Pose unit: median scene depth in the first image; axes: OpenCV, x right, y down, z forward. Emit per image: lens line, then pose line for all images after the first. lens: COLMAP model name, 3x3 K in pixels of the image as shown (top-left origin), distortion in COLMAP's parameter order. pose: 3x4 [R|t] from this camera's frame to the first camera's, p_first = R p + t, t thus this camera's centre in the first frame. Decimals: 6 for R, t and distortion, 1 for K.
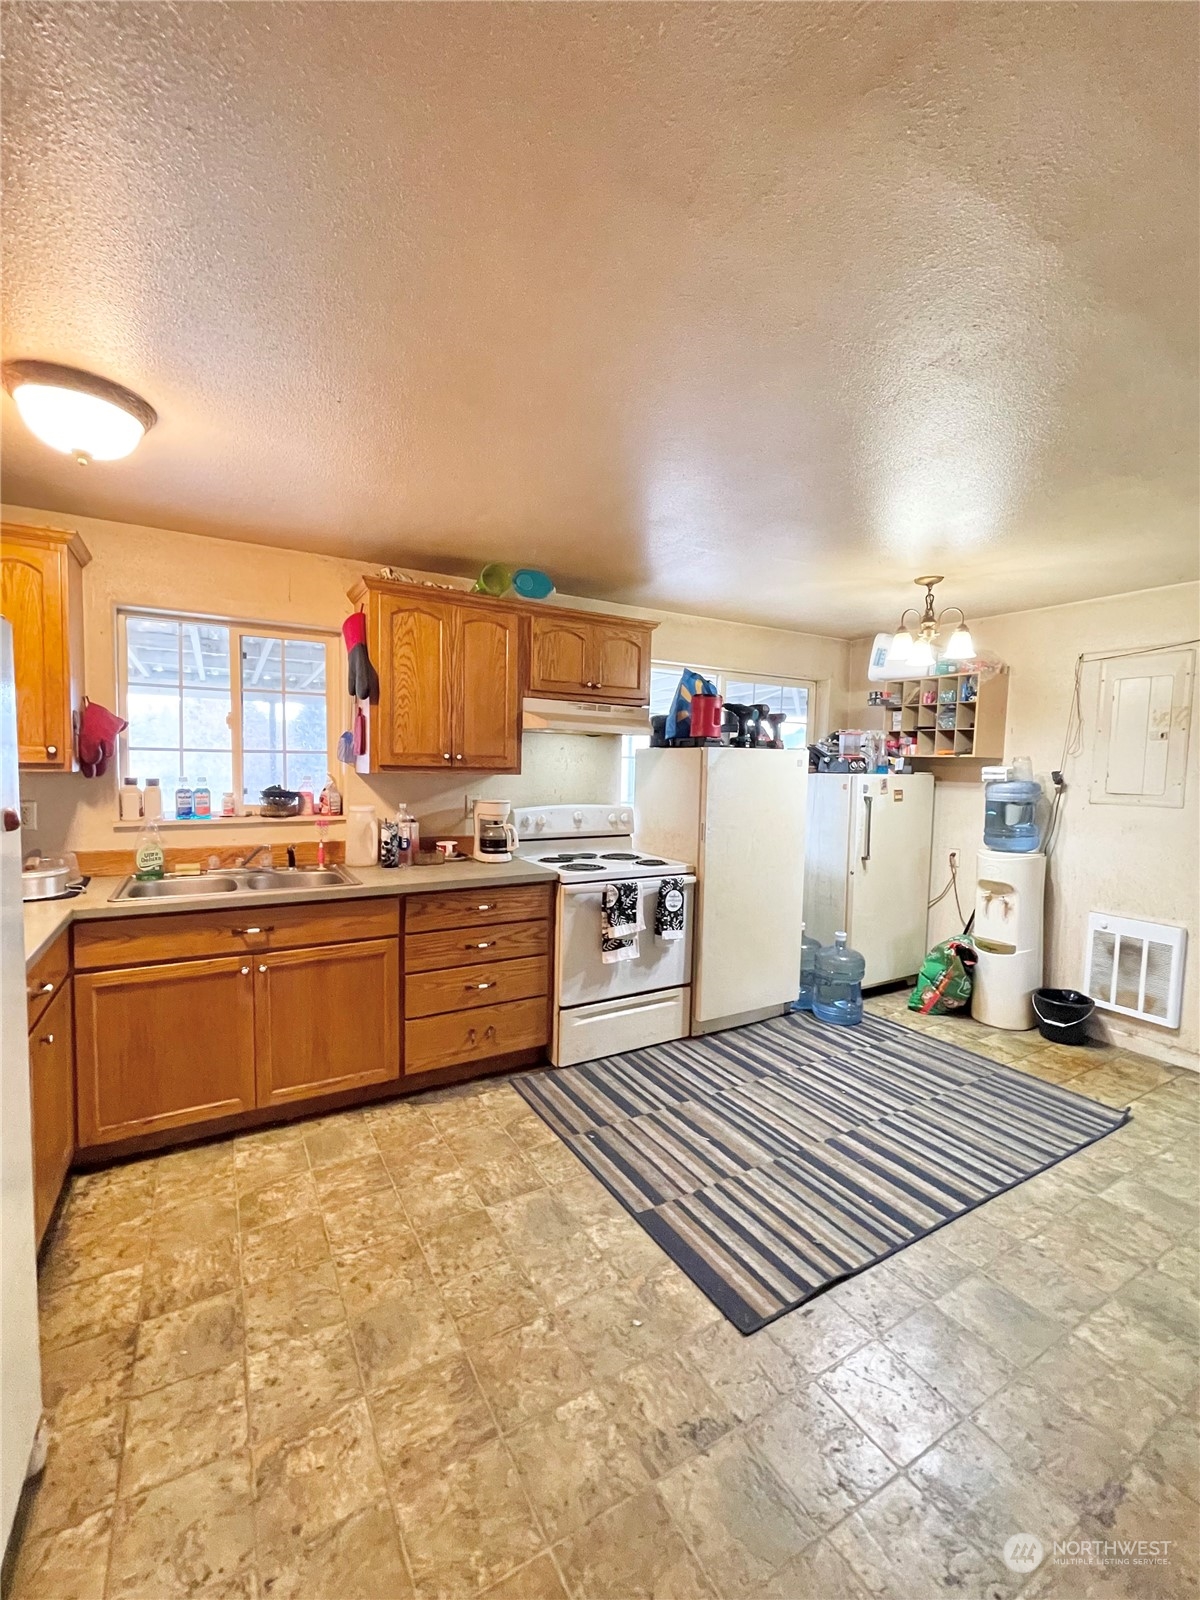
lens RADIAL K [[659.0, 0, 590.9], [0, 659.0, 800.5], [0, 0, 1]] dist [-0.005108, 0.000784]
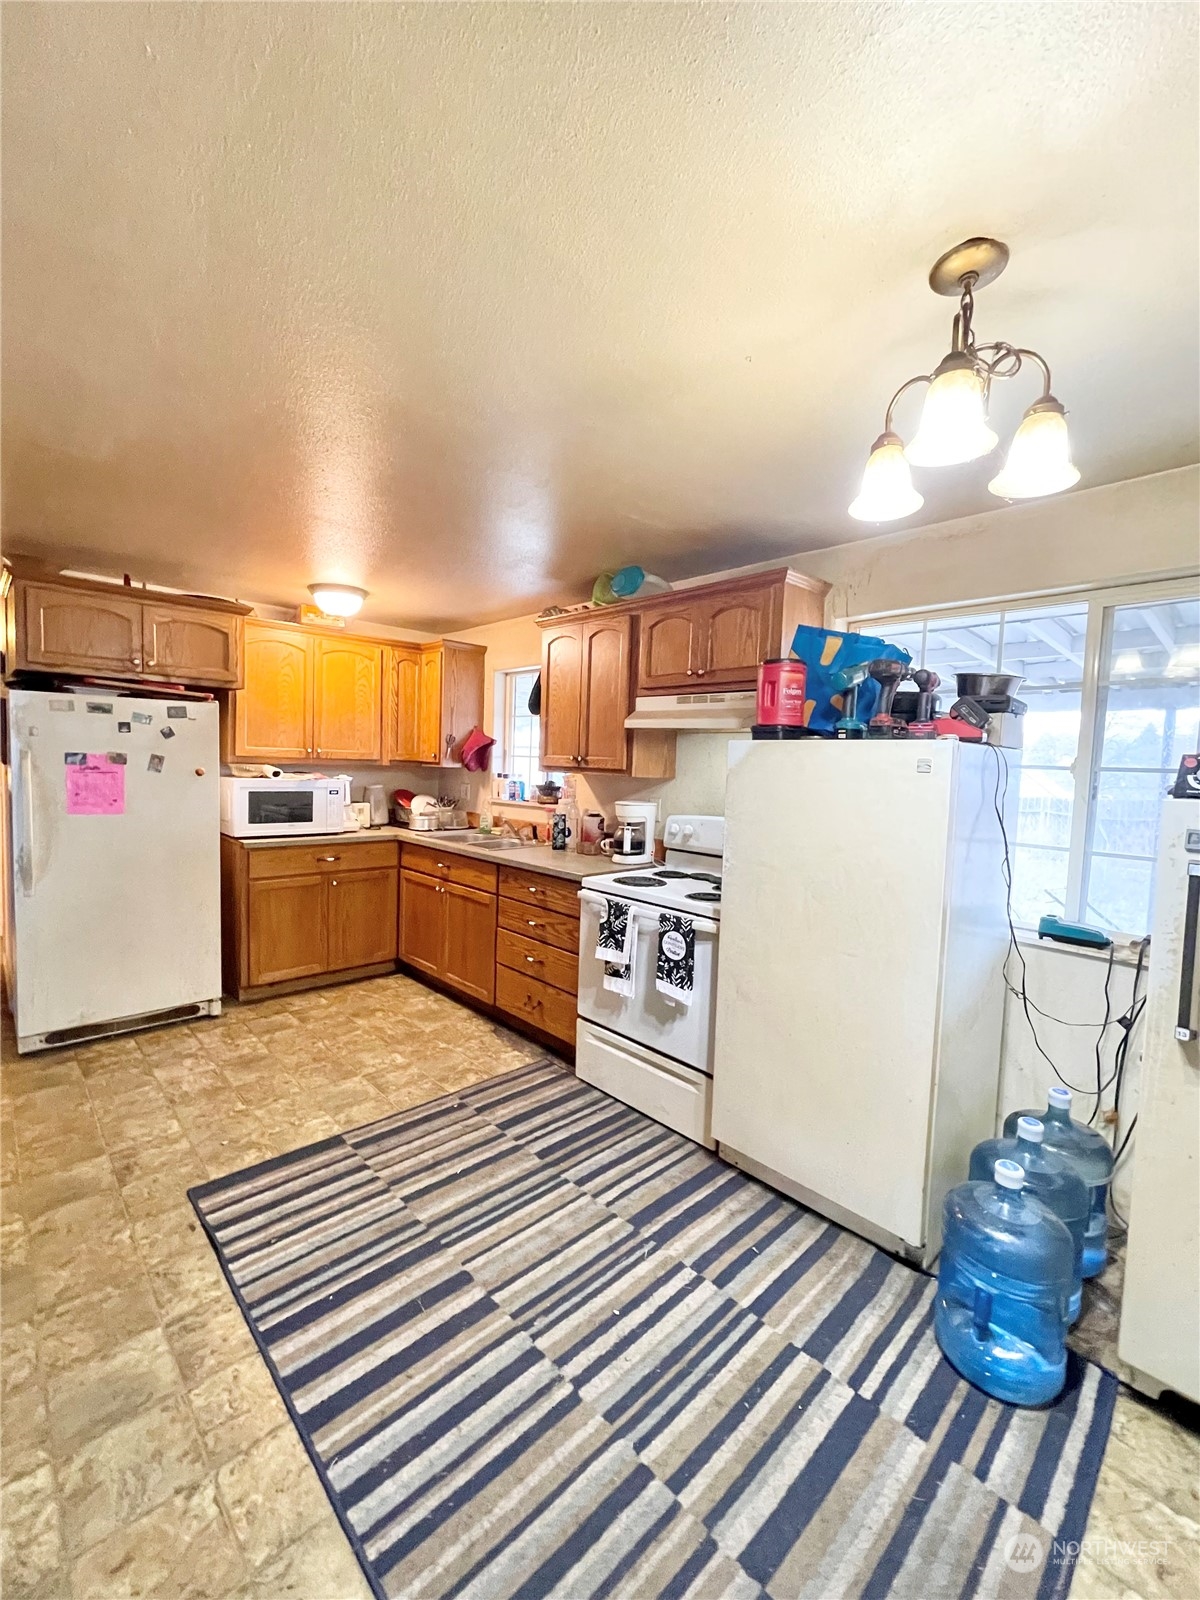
lens RADIAL K [[659.0, 0, 590.9], [0, 659.0, 800.5], [0, 0, 1]] dist [-0.005108, 0.000784]
pose [[0.225817, 0.043651, -0.973191, 0.884188], [-0.086009, 0.995988, 0.024716, -0.024981], [0.970365, 0.078122, 0.228666, 0.766267]]
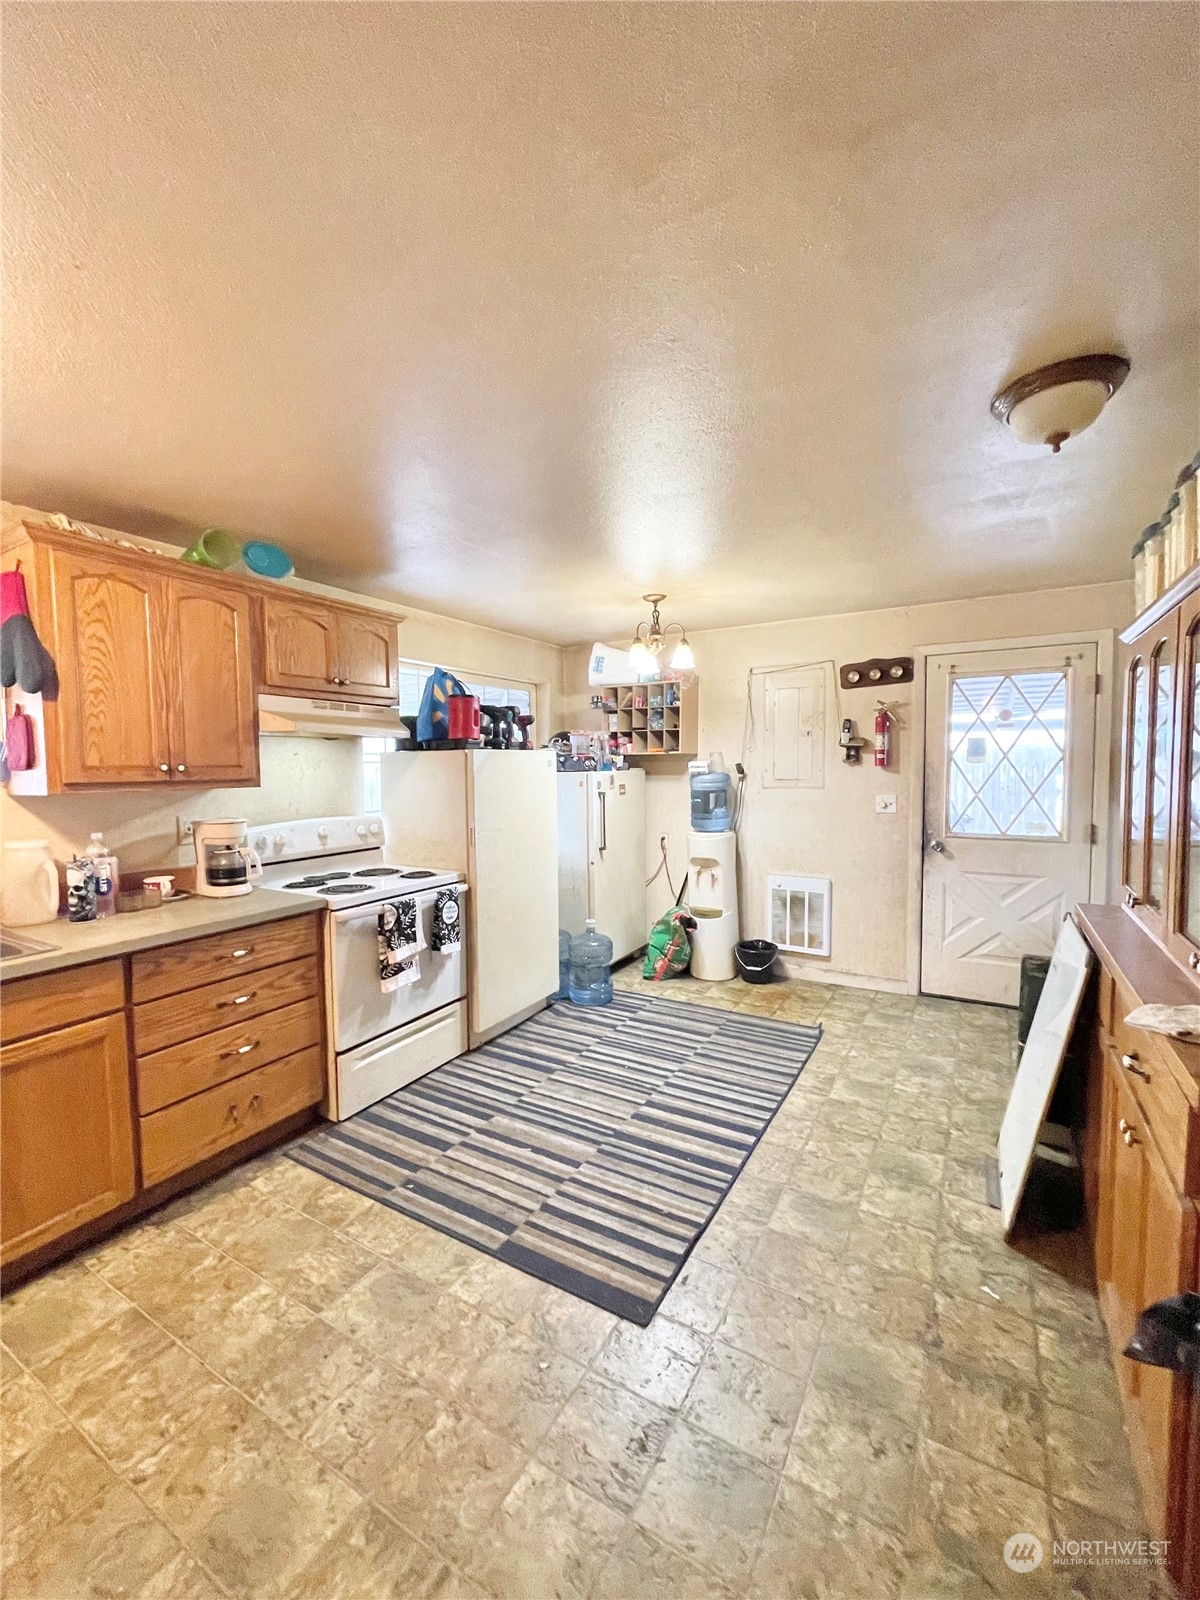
lens RADIAL K [[659.0, 0, 590.9], [0, 659.0, 800.5], [0, 0, 1]] dist [-0.005108, 0.000784]
pose [[0.874016, -0.057477, 0.482486, -0.153570], [0.057767, 0.998228, 0.014273, -0.010654], [-0.482451, 0.015397, 0.875787, 0.073896]]
